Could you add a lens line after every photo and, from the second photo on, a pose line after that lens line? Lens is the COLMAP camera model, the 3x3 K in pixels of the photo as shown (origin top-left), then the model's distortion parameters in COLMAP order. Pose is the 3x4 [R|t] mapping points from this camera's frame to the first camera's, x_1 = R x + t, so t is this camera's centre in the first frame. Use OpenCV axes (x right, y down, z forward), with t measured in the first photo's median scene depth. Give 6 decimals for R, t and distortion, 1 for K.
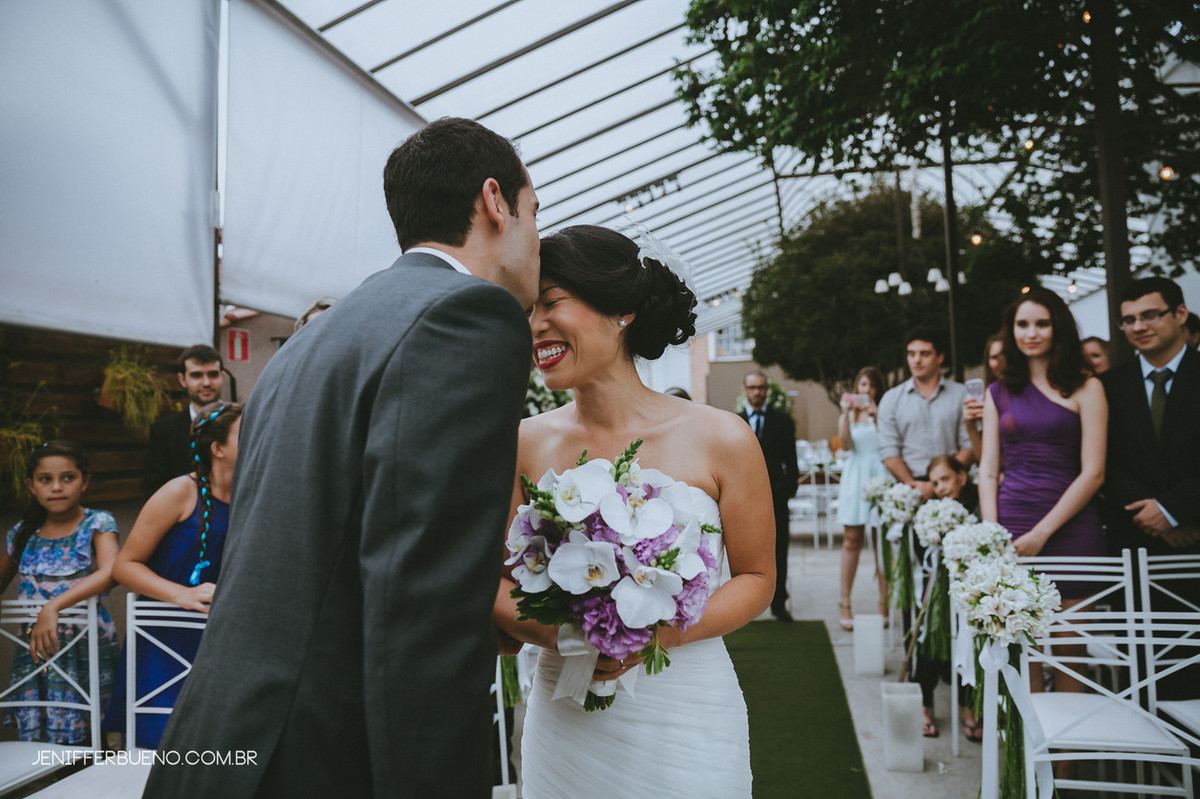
lens RADIAL K [[806.0, 0, 598.0], [0, 806.0, 405.5], [0, 0, 1]] dist [-0.110451, 0.083547]
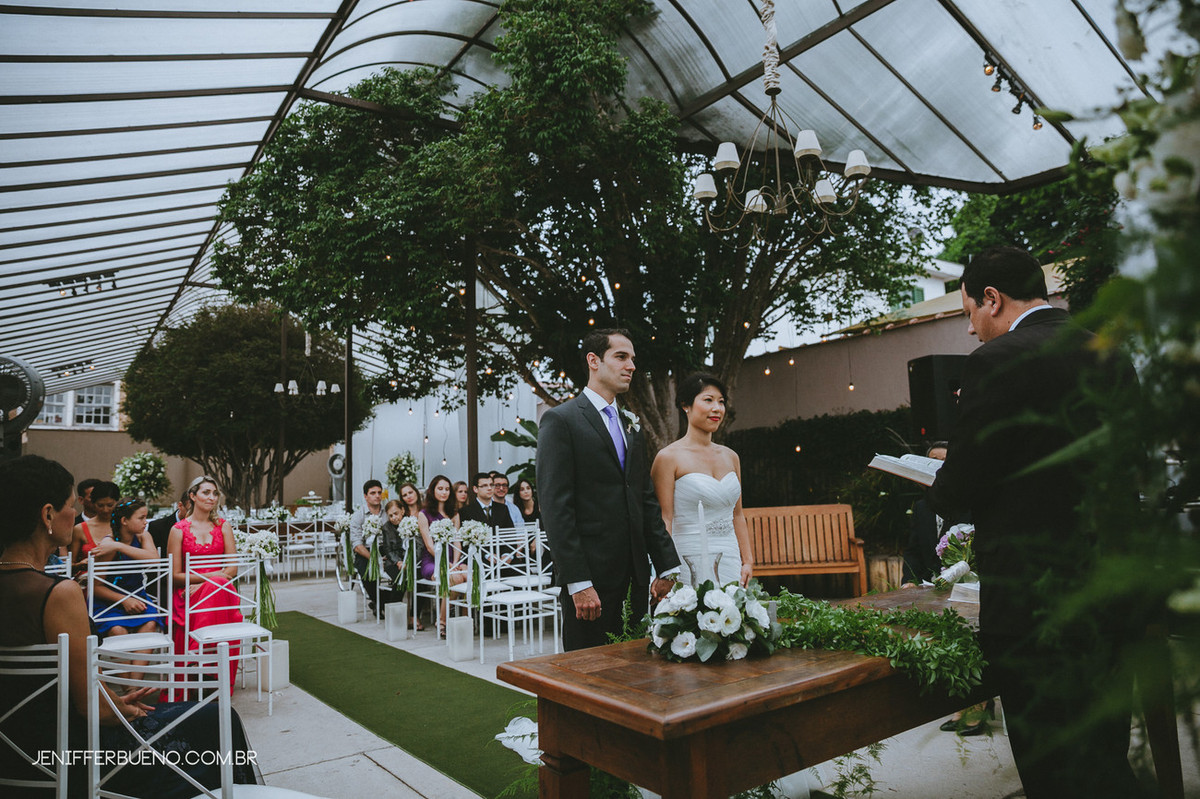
lens RADIAL K [[806.0, 0, 598.0], [0, 806.0, 405.5], [0, 0, 1]] dist [-0.110451, 0.083547]
pose [[0.655952, 0.089429, 0.749486, -0.286288], [-0.014843, 0.994293, -0.105649, 0.011891], [-0.754657, 0.058176, 0.653536, -0.269021]]
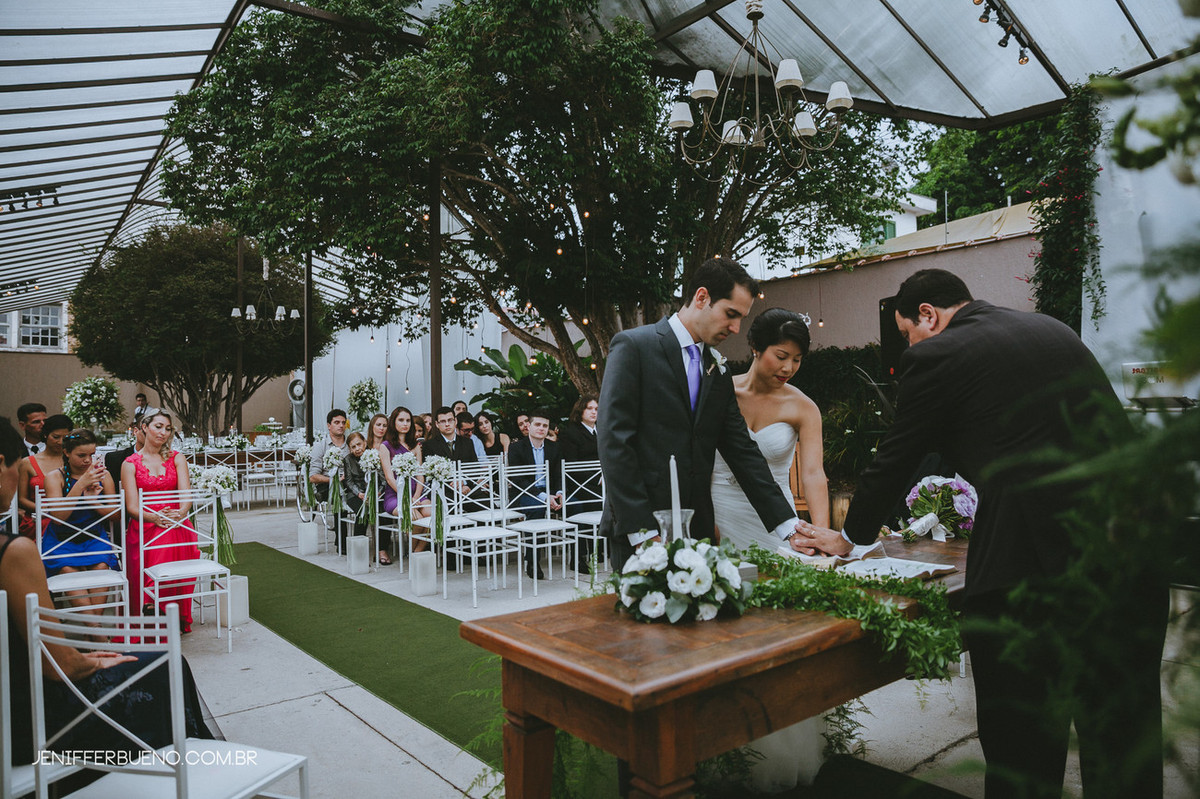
lens RADIAL K [[811.1, 0, 596.6], [0, 811.1, 404.4], [0, 0, 1]] dist [-0.107352, 0.081764]
pose [[0.623412, 0.032176, 0.781231, -0.281585], [-0.028723, 0.999421, -0.018242, 0.005735], [-0.781366, -0.011067, 0.623975, -0.263354]]
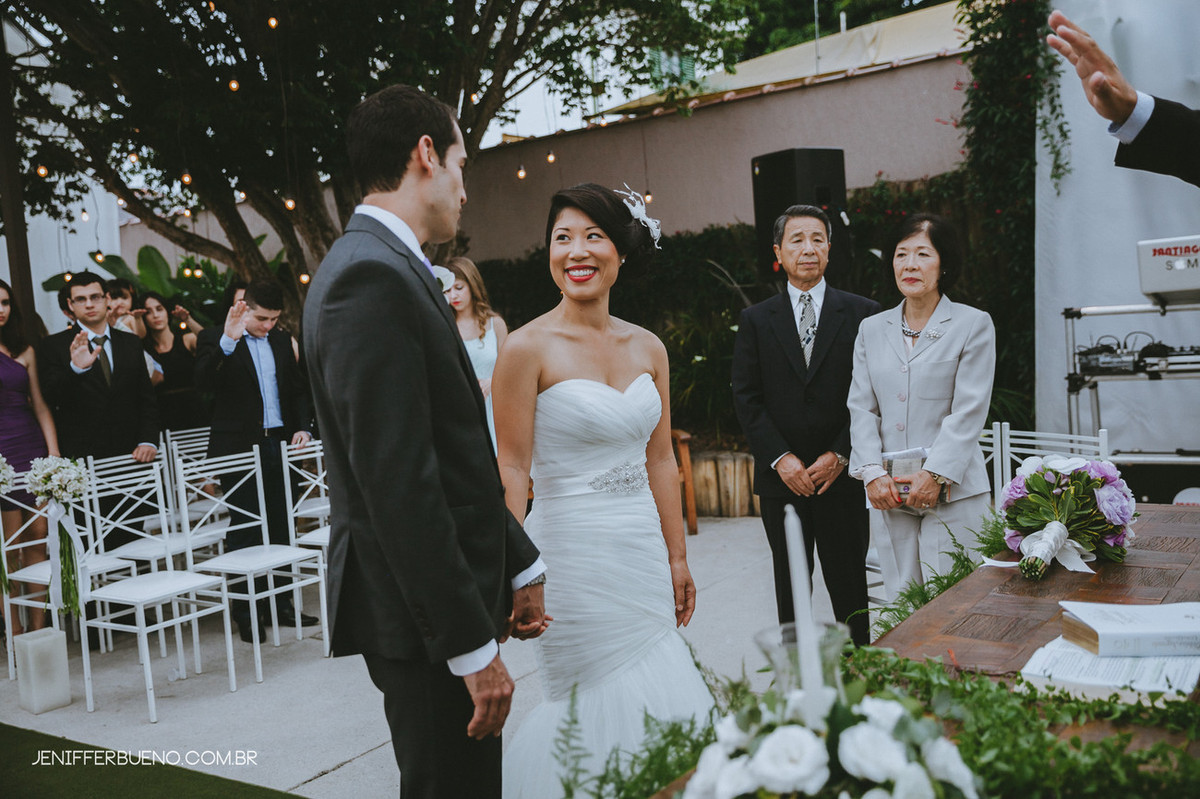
lens RADIAL K [[1154.8, 0, 600.0], [0, 1154.8, 399.5], [0, 0, 1]] dist [0.008699, 0.012714]
pose [[0.376367, -0.057248, 0.924700, -0.238049], [0.030428, 0.998314, 0.049420, -0.002679], [-0.925971, 0.009537, 0.377475, -0.184543]]
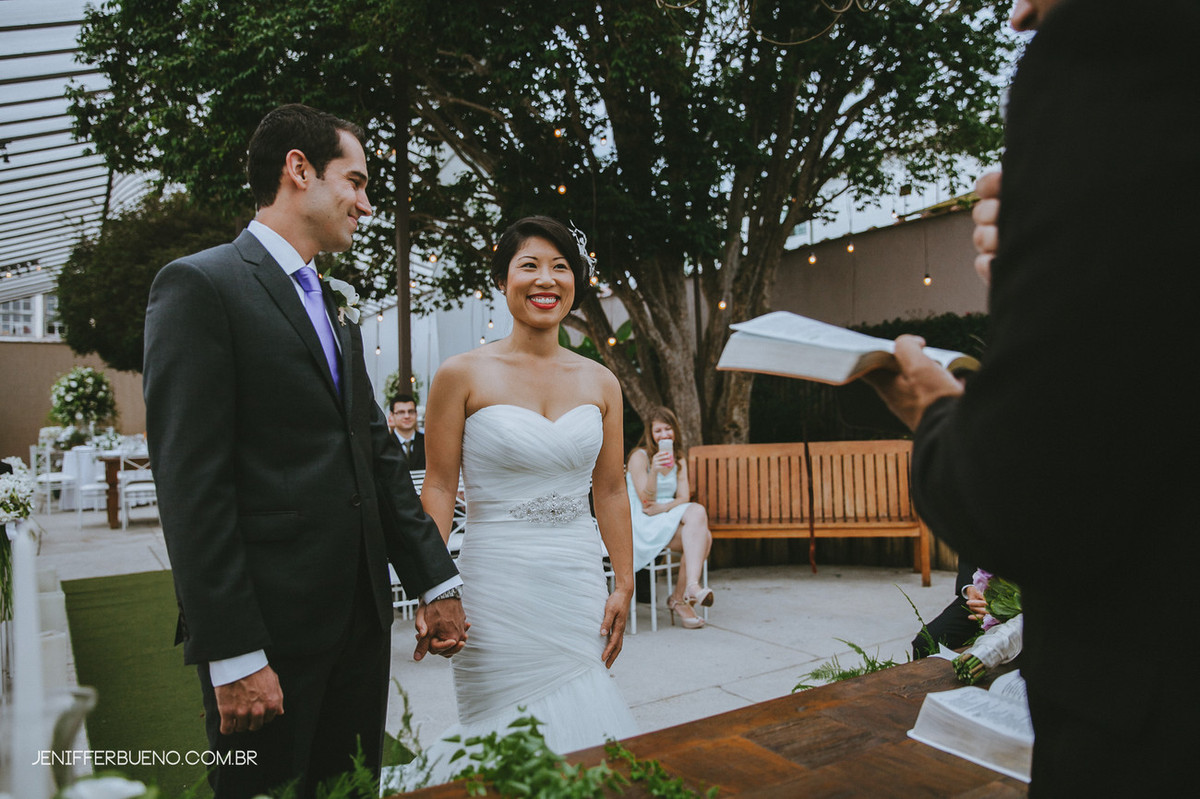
lens RADIAL K [[906.1, 0, 593.7], [0, 906.1, 401.9], [0, 0, 1]] dist [-0.085325, 0.085390]
pose [[0.712308, 0.021725, 0.701531, -0.139614], [-0.022143, 0.999719, -0.008476, 0.005172], [-0.701518, -0.009496, 0.712588, -0.233410]]
